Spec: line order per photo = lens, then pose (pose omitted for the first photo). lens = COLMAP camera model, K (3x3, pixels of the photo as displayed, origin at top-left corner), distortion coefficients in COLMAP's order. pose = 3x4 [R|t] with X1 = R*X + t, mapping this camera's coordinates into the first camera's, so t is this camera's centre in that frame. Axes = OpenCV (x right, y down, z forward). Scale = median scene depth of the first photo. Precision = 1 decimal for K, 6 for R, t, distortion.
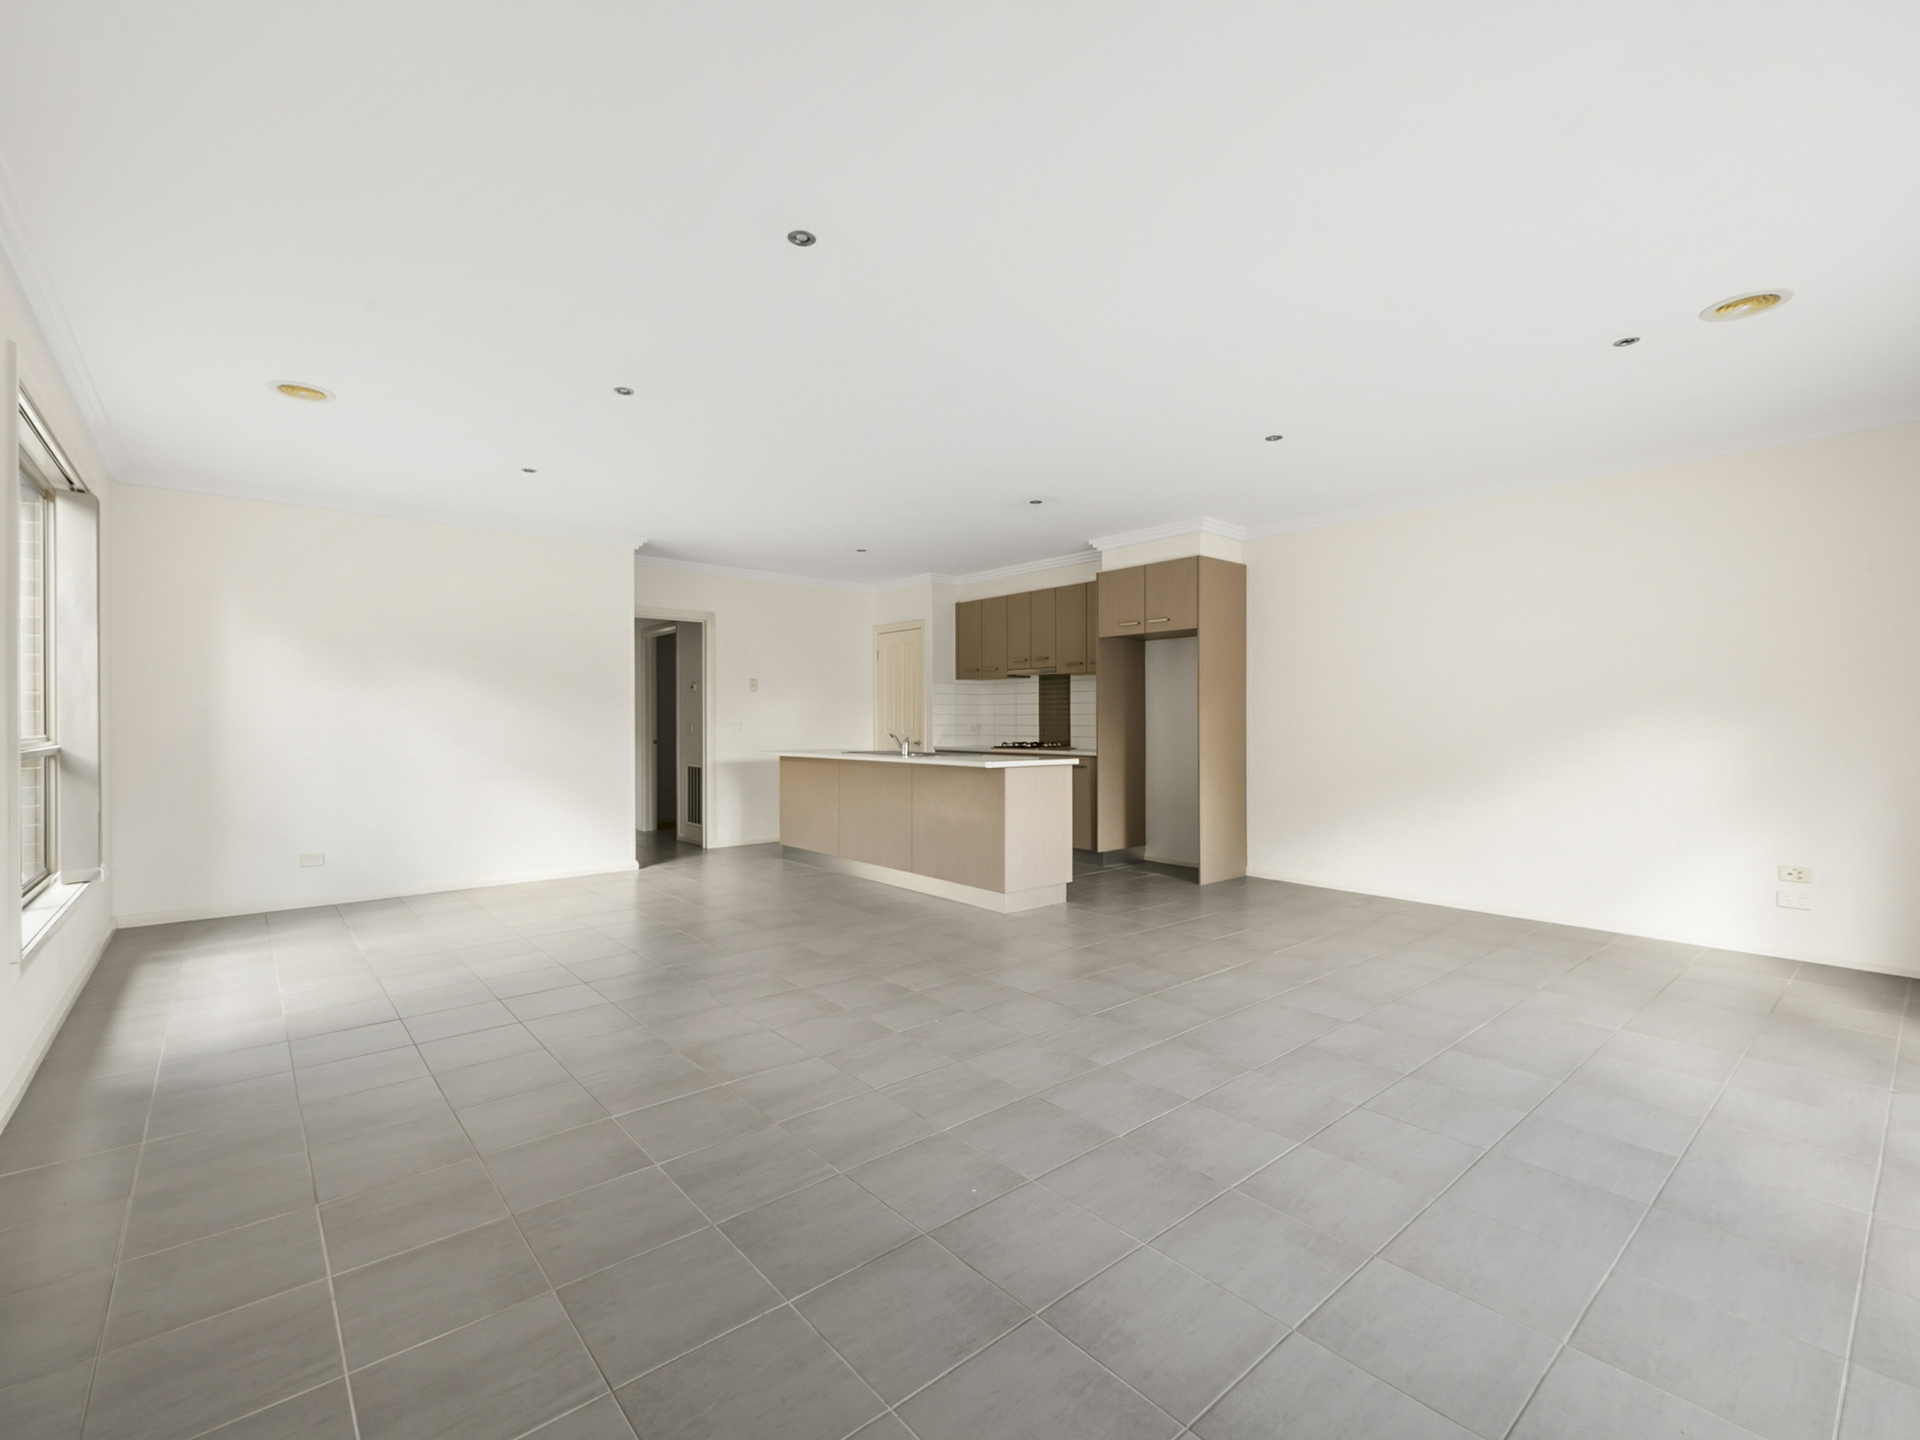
lens RADIAL K [[846.3, 0, 951.3], [0, 846.3, 713.0], [0, 0, 1]] dist [-0.001361, -0.000460]
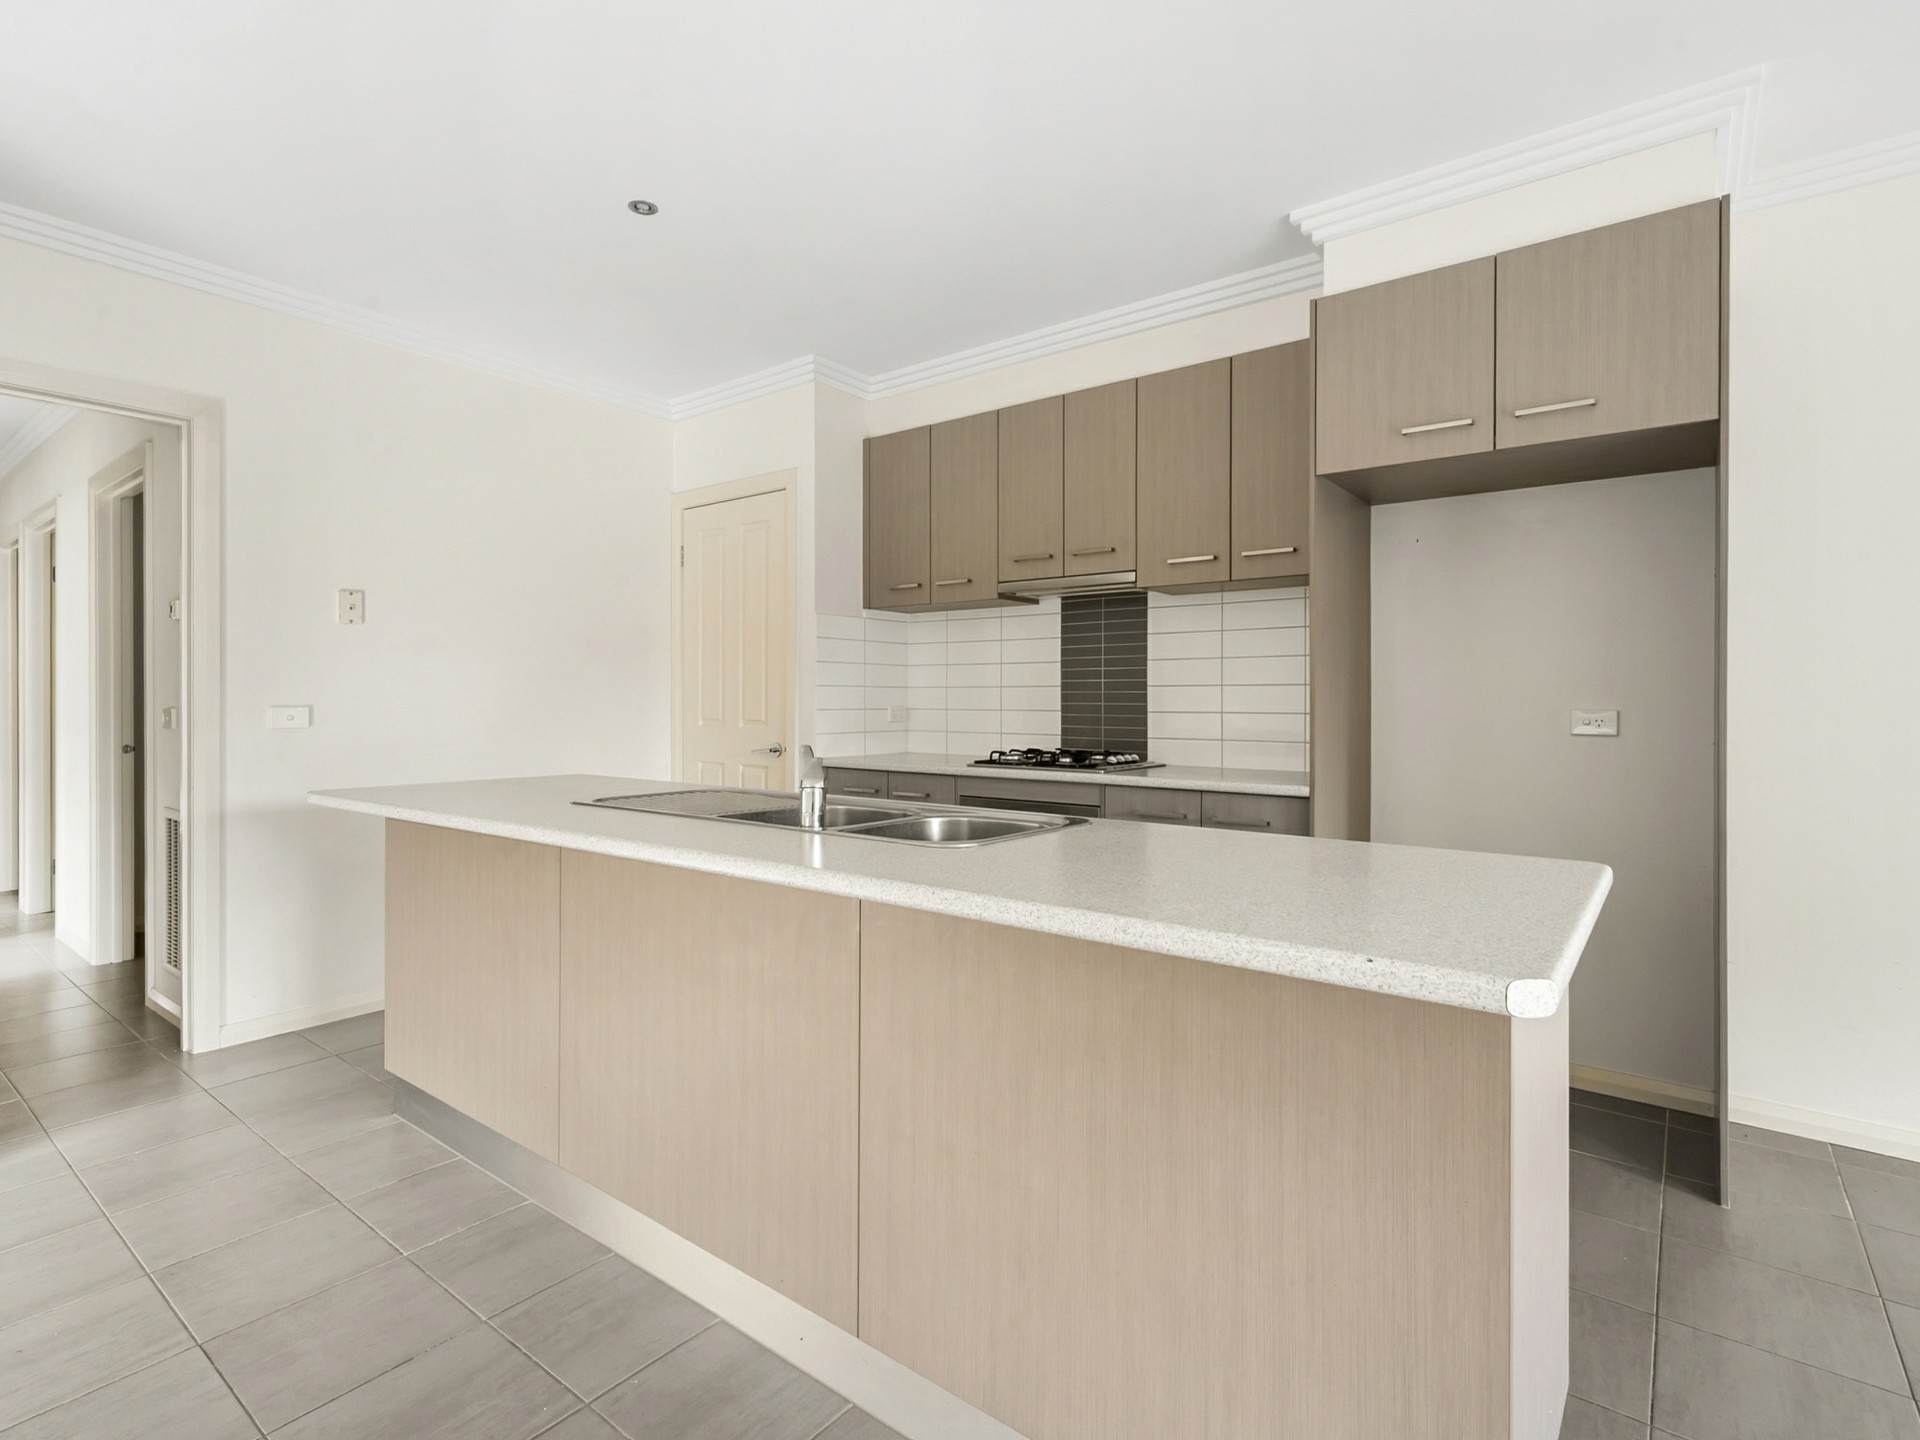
lens RADIAL K [[941.3, 0, 952.1], [0, 941.3, 692.8], [0, 0, 1]] dist [-0.000615, -0.000010]
pose [[0.978015, 0.006358, 0.208439, -0.058714], [-0.006582, 0.999978, 0.000381, 0.005849], [-0.208432, -0.001744, 0.978035, 0.557063]]
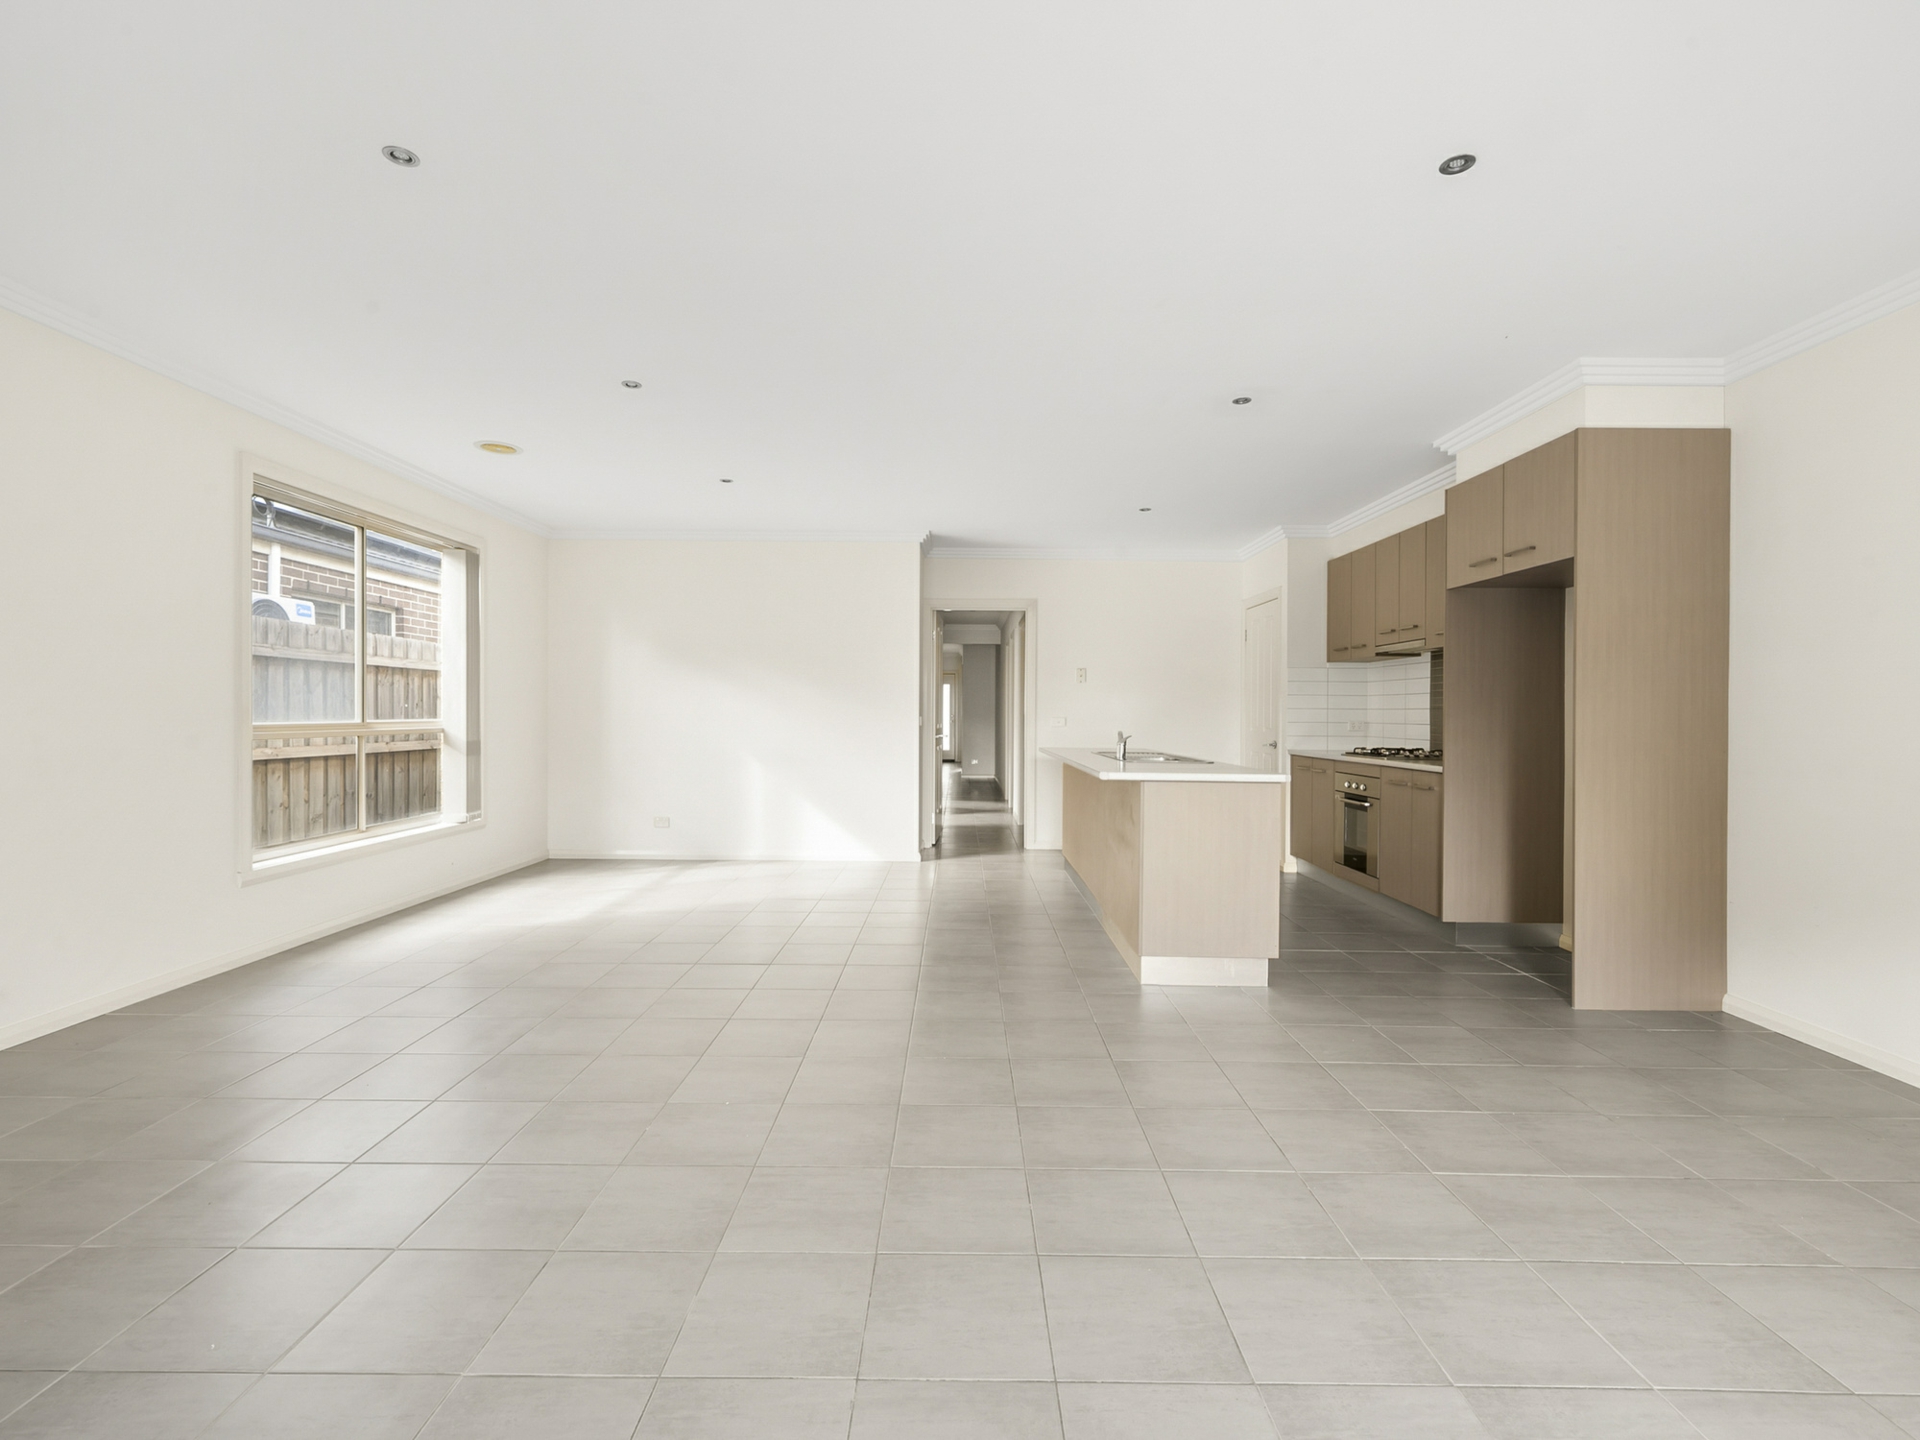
lens RADIAL K [[846.3, 0, 951.3], [0, 846.3, 713.0], [0, 0, 1]] dist [-0.001361, -0.000460]
pose [[0.760256, 0.006612, -0.649590, 0.269661], [-0.001866, 0.999966, 0.007994, 0.000574], [0.649621, -0.004866, 0.760242, 0.231914]]
